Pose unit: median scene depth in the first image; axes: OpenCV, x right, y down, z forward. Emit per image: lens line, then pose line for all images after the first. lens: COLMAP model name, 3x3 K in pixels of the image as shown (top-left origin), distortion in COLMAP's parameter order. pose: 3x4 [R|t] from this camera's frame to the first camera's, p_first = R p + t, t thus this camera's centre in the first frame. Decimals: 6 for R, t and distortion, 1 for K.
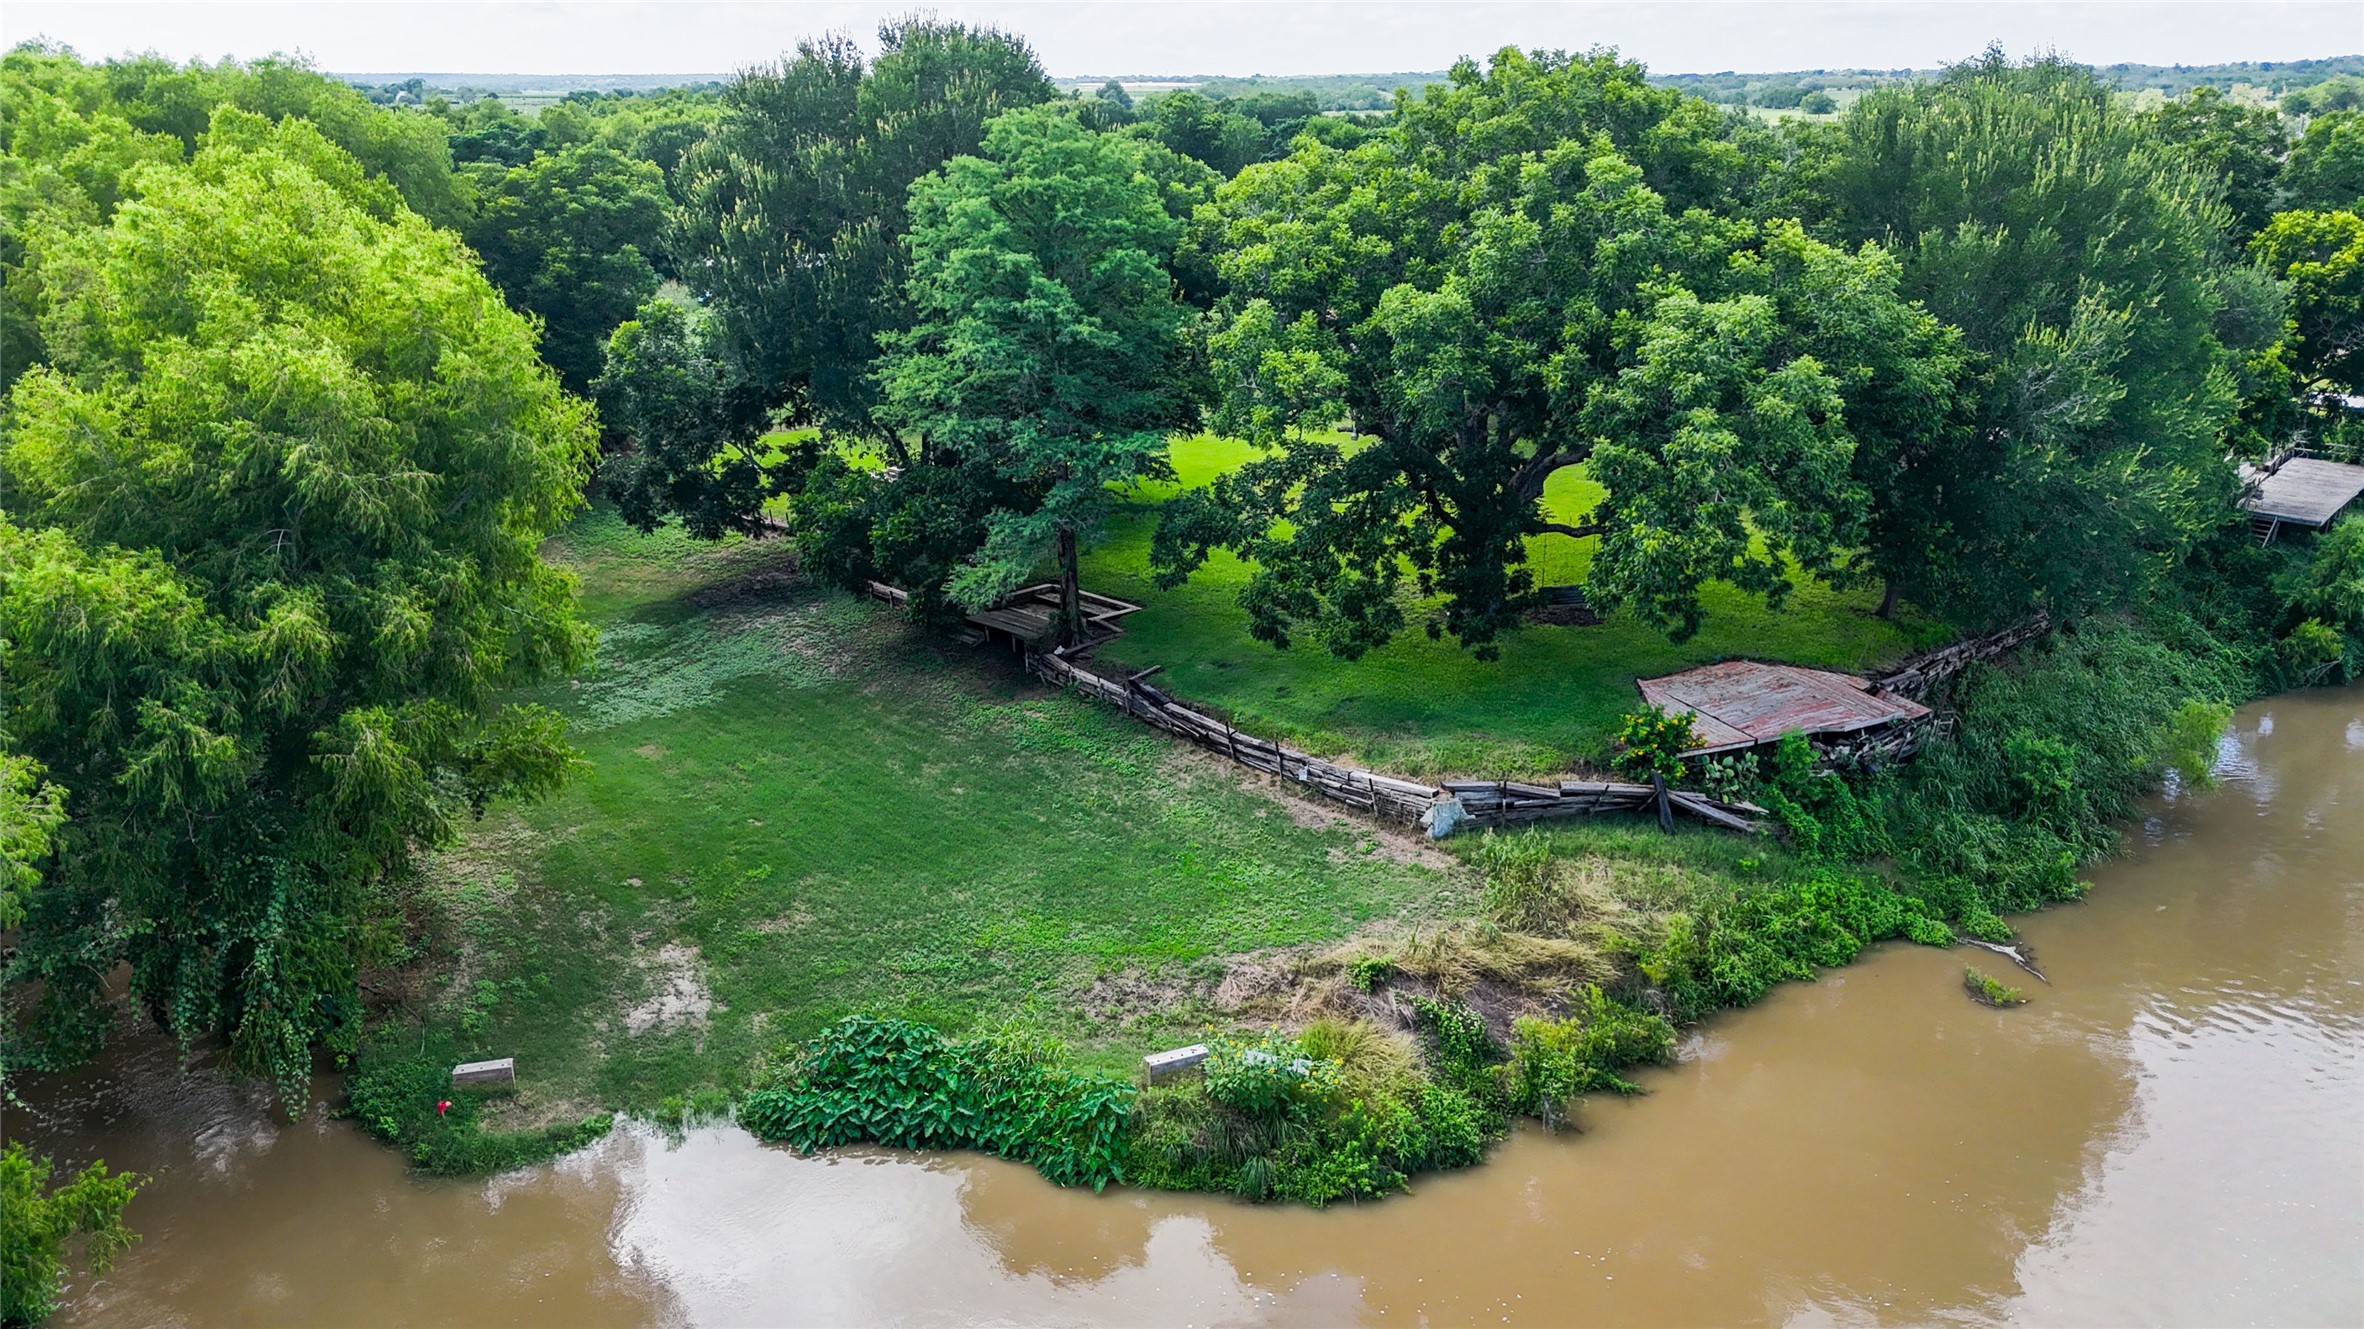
lens RADIAL K [[1746.9, 0, 1204.3], [0, 1746.9, 674.9], [0, 0, 1]] dist [0.113508, -0.137973]
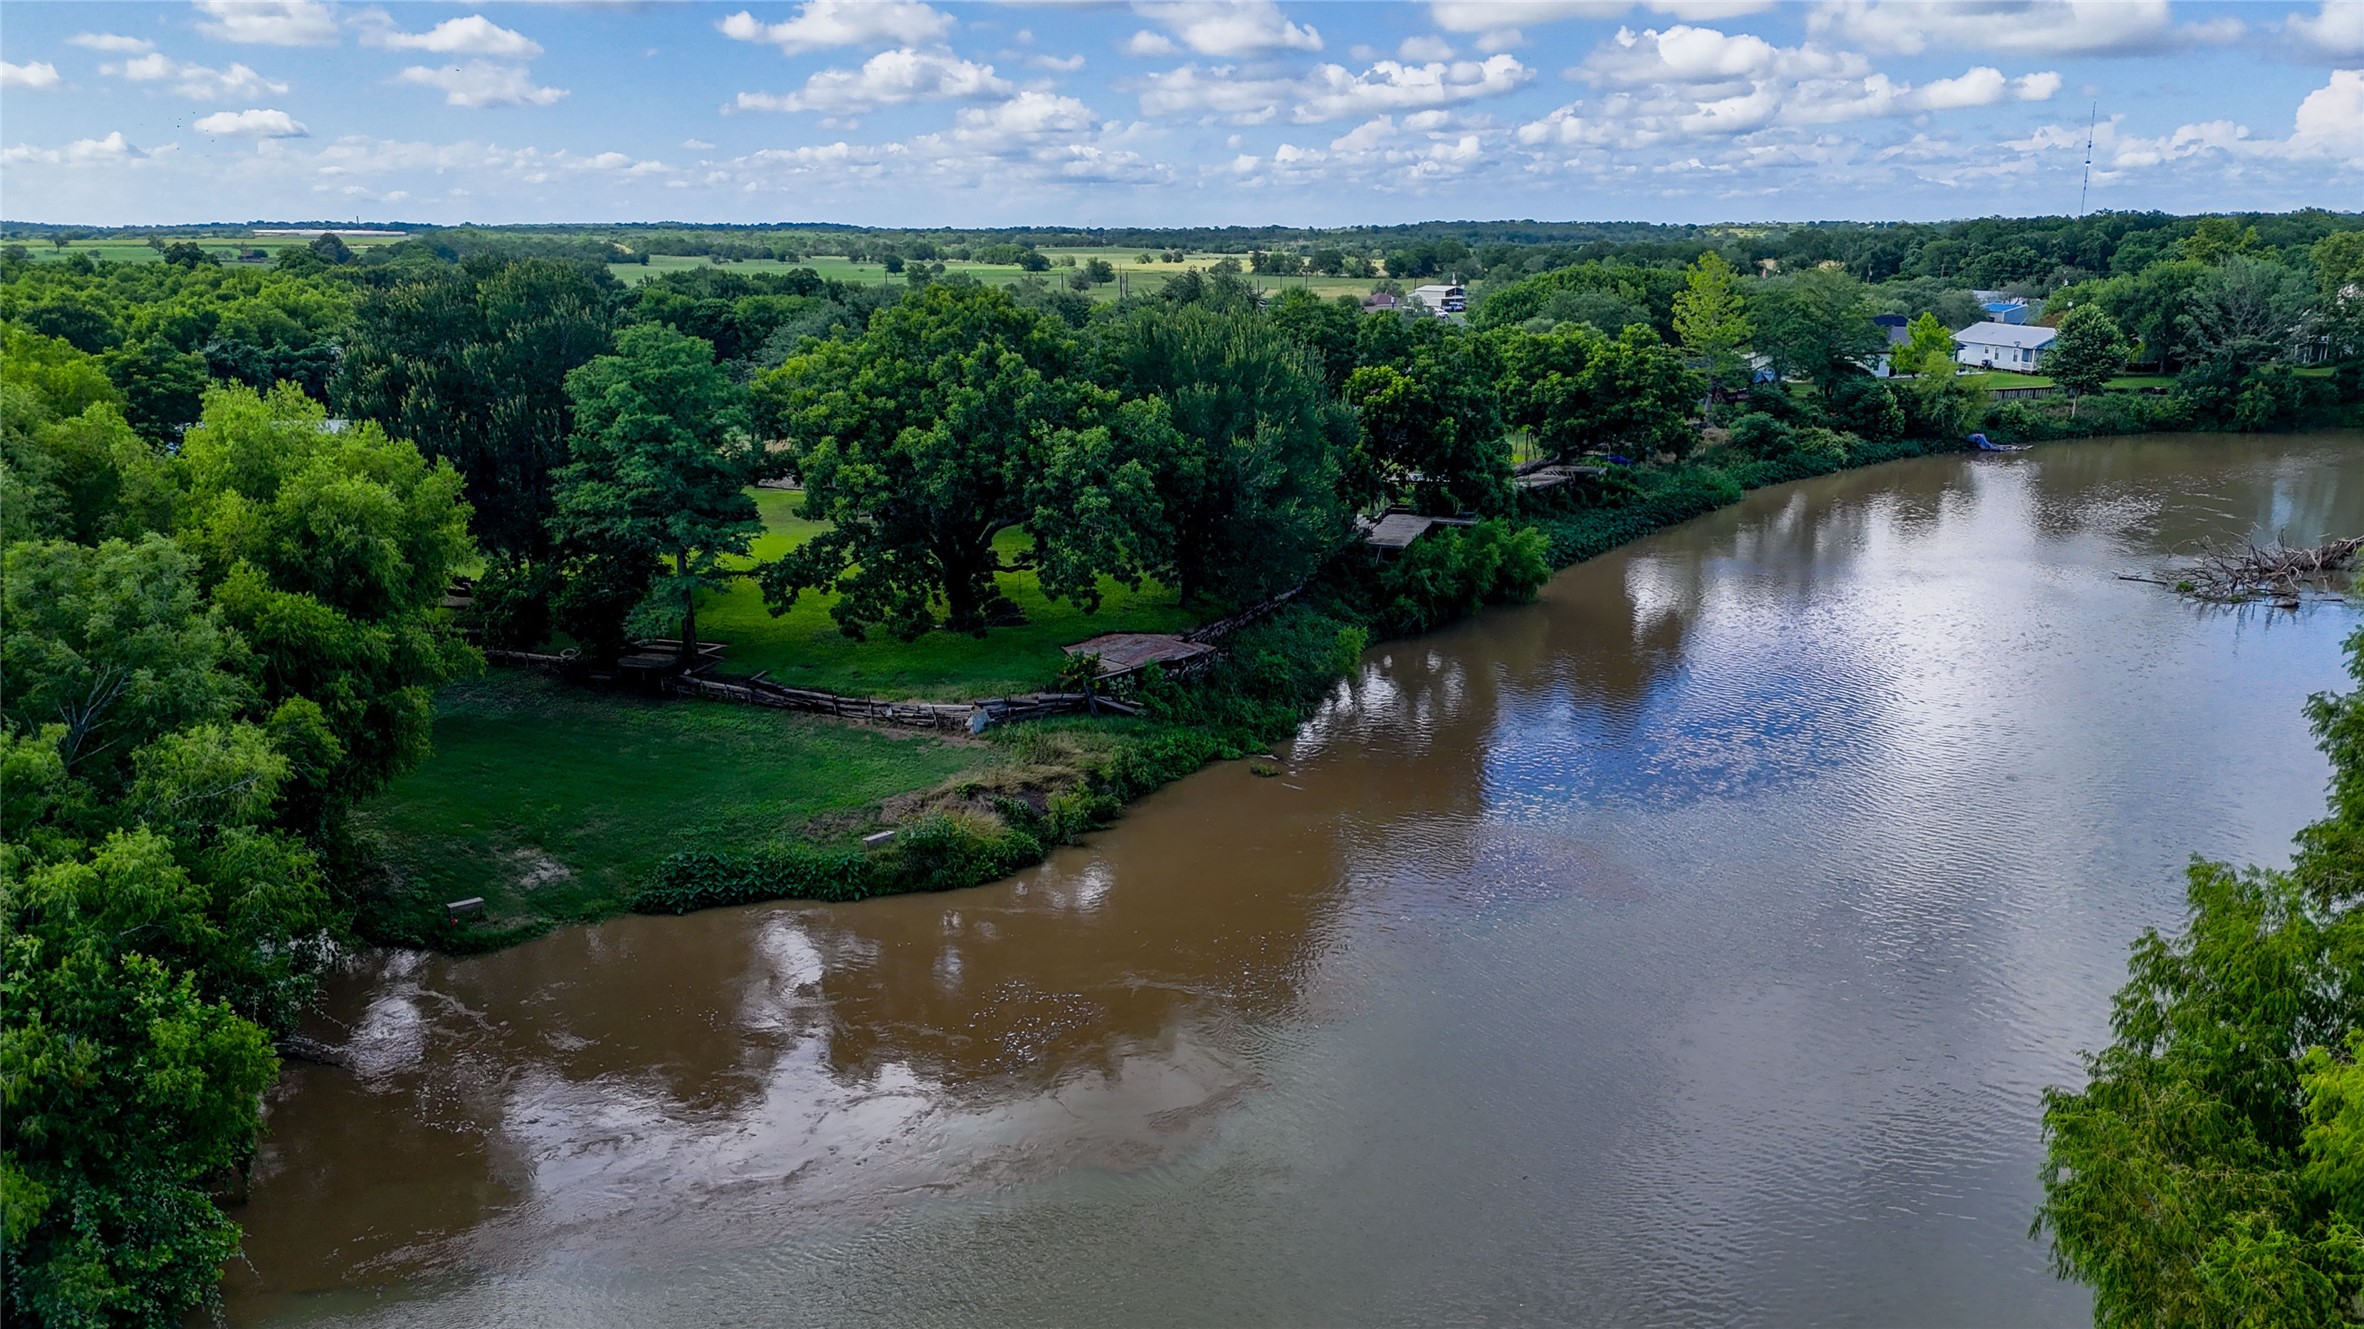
lens RADIAL K [[1746.9, 0, 1204.3], [0, 1746.9, 674.9], [0, 0, 1]] dist [0.113508, -0.137973]
pose [[0.914625, -0.097457, 0.392382, -0.321185], [0.126665, 0.990726, -0.049181, 0.141227], [-0.383950, 0.094683, 0.918487, -0.668048]]
